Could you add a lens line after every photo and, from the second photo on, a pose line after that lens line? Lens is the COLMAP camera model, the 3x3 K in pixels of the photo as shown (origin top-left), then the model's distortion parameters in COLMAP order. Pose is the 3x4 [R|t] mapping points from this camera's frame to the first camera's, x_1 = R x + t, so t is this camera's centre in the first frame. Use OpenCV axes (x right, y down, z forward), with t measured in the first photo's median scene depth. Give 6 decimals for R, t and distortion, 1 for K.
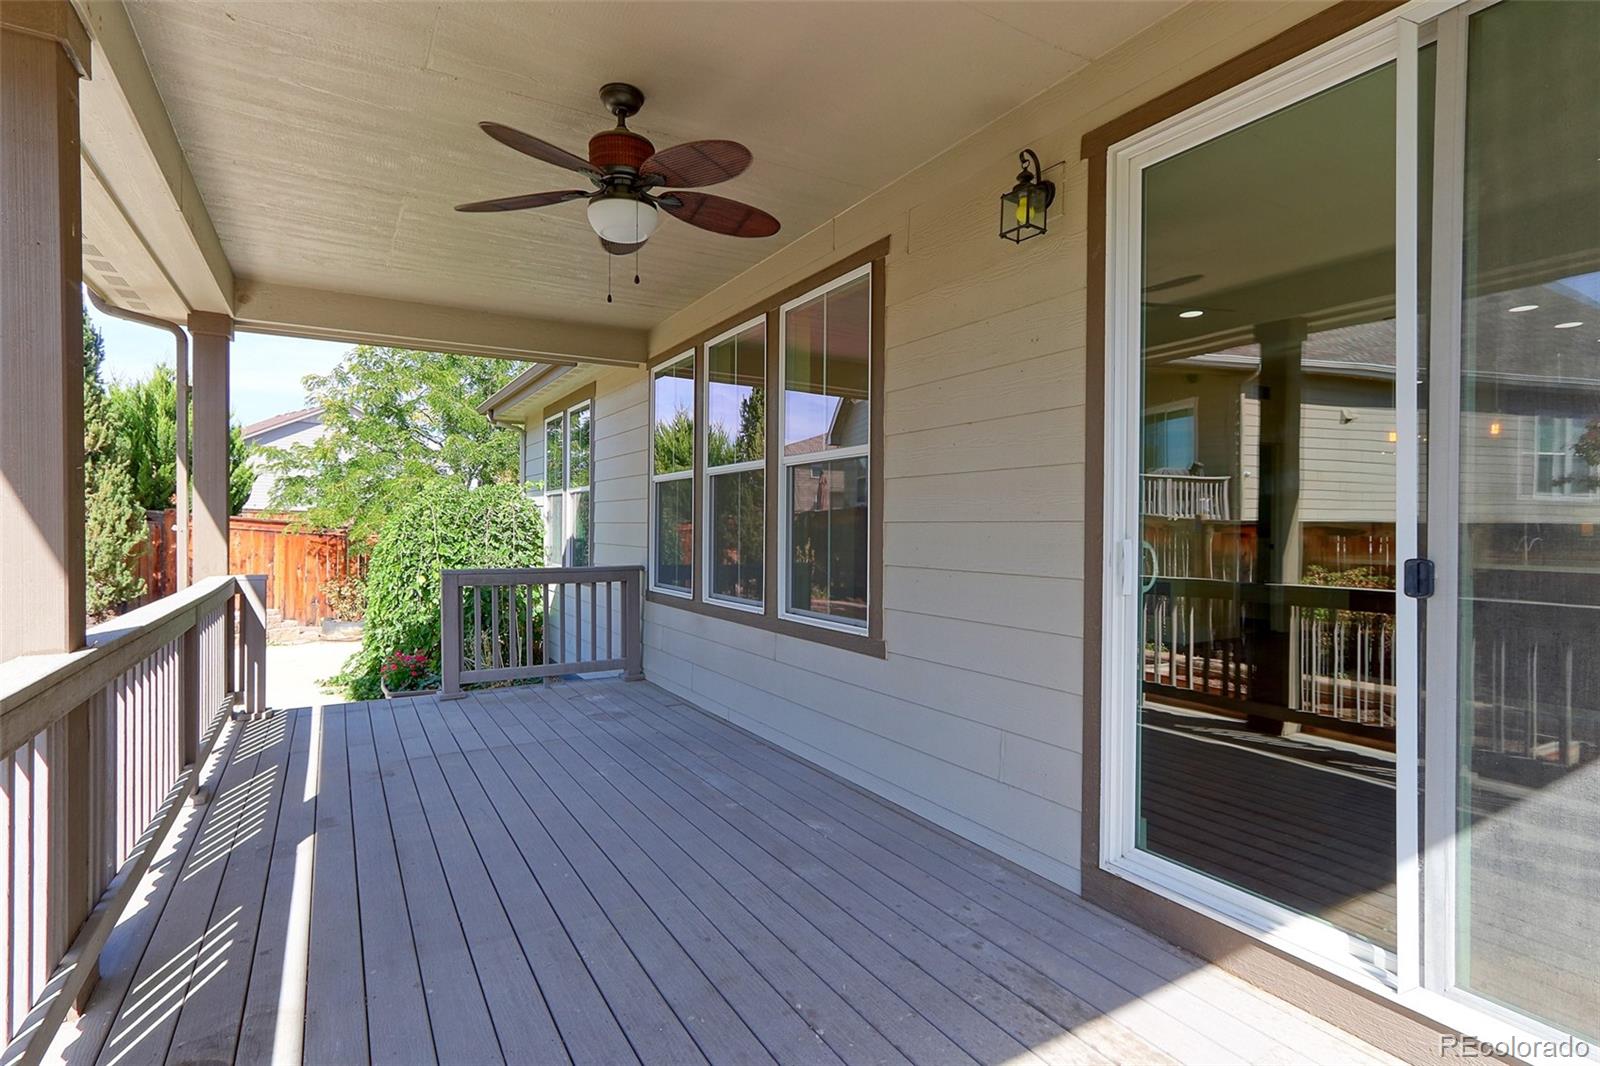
lens RADIAL K [[785.1, 0, 807.7], [0, 785.1, 536.8], [0, 0, 1]] dist [0.002328, 0.001944]
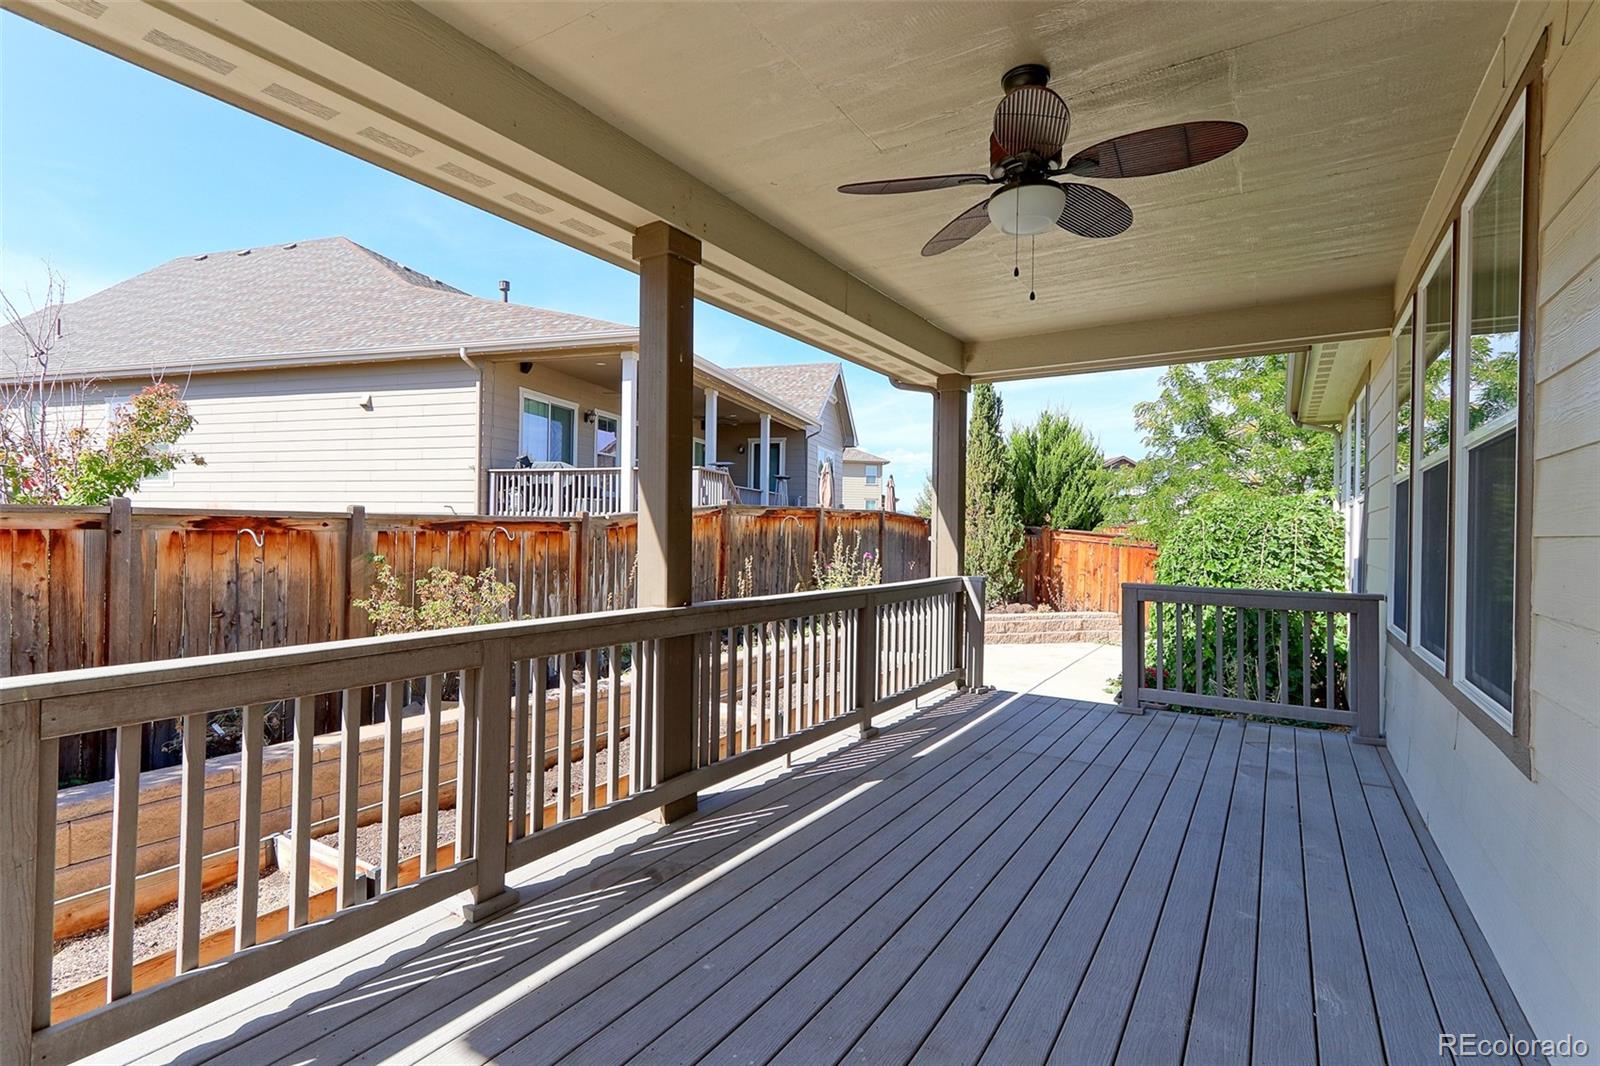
lens RADIAL K [[764.8, 0, 779.7], [0, 764.8, 532.4], [0, 0, 1]] dist [0.002341, 0.000347]
pose [[0.433033, 0.002148, -0.901376, 0.296602], [-0.025778, 0.999618, -0.010002, -0.002153], [0.901010, 0.027567, 0.432923, 0.225001]]
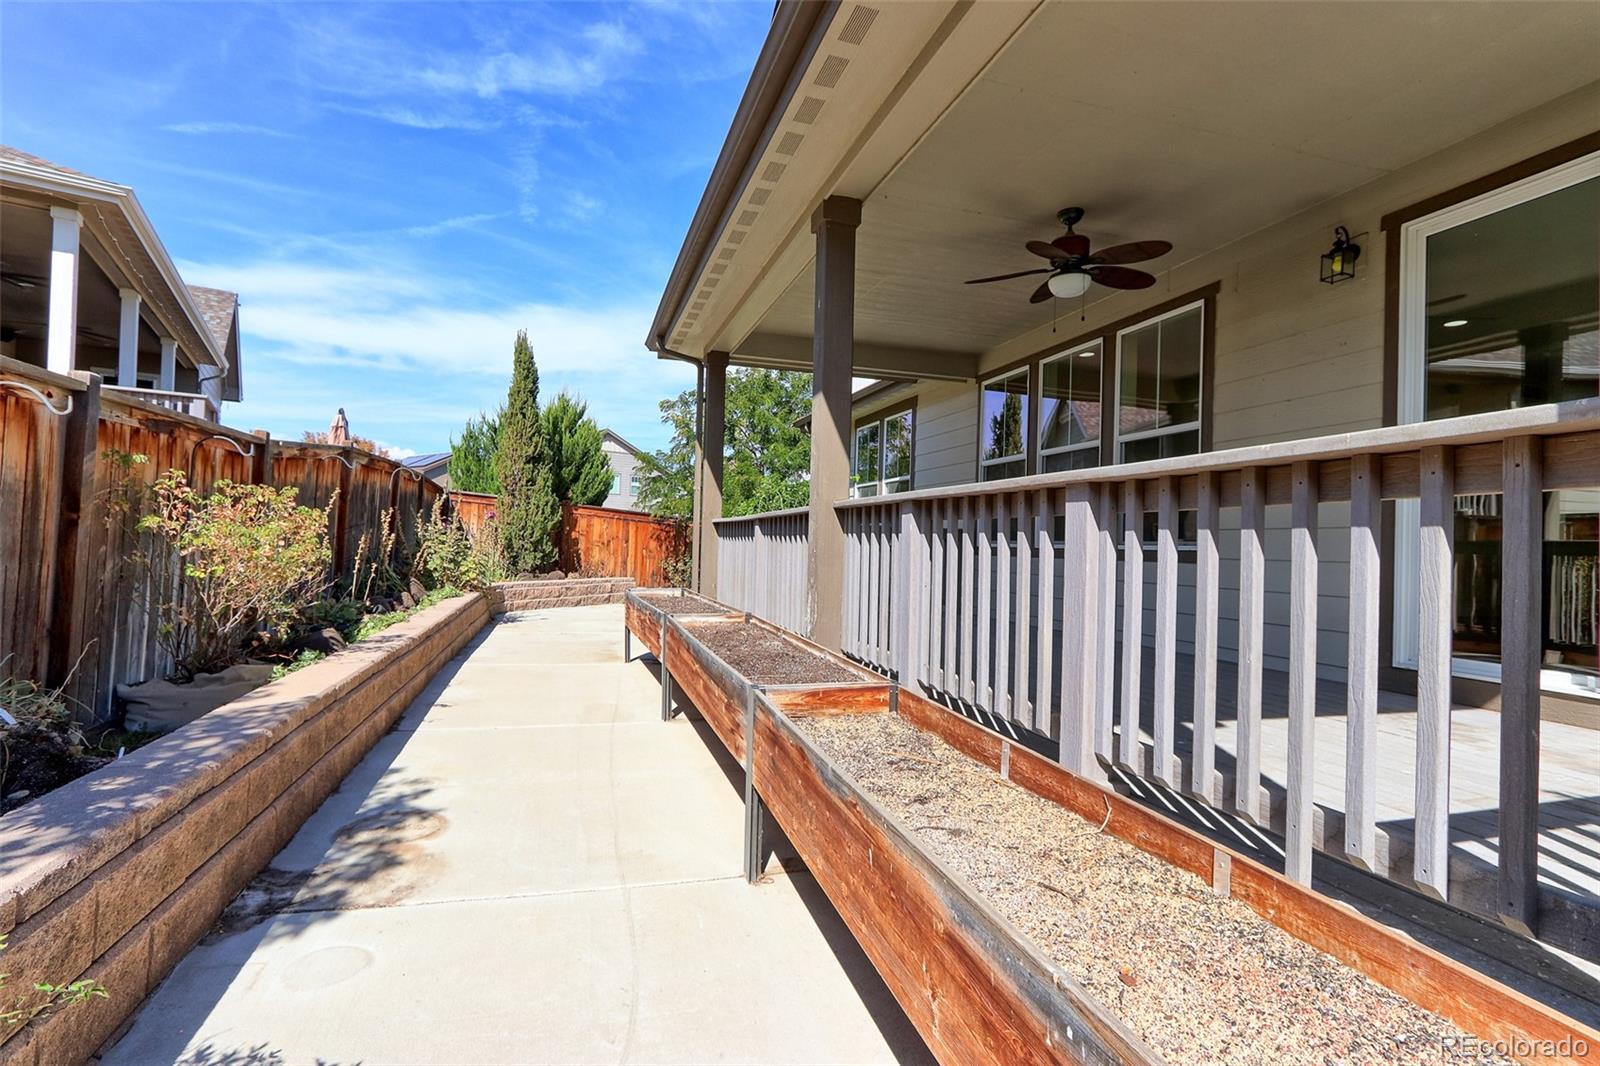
lens RADIAL K [[764.4, 0, 800.0], [0, 764.4, 533.0], [0, 0, 1]] dist [0.001358, 0.000283]
pose [[0.969826, 0.020848, -0.242904, -0.254682], [-0.029591, 0.999037, -0.032402, 0.137517], [0.241995, 0.038612, 0.969509, -0.483452]]
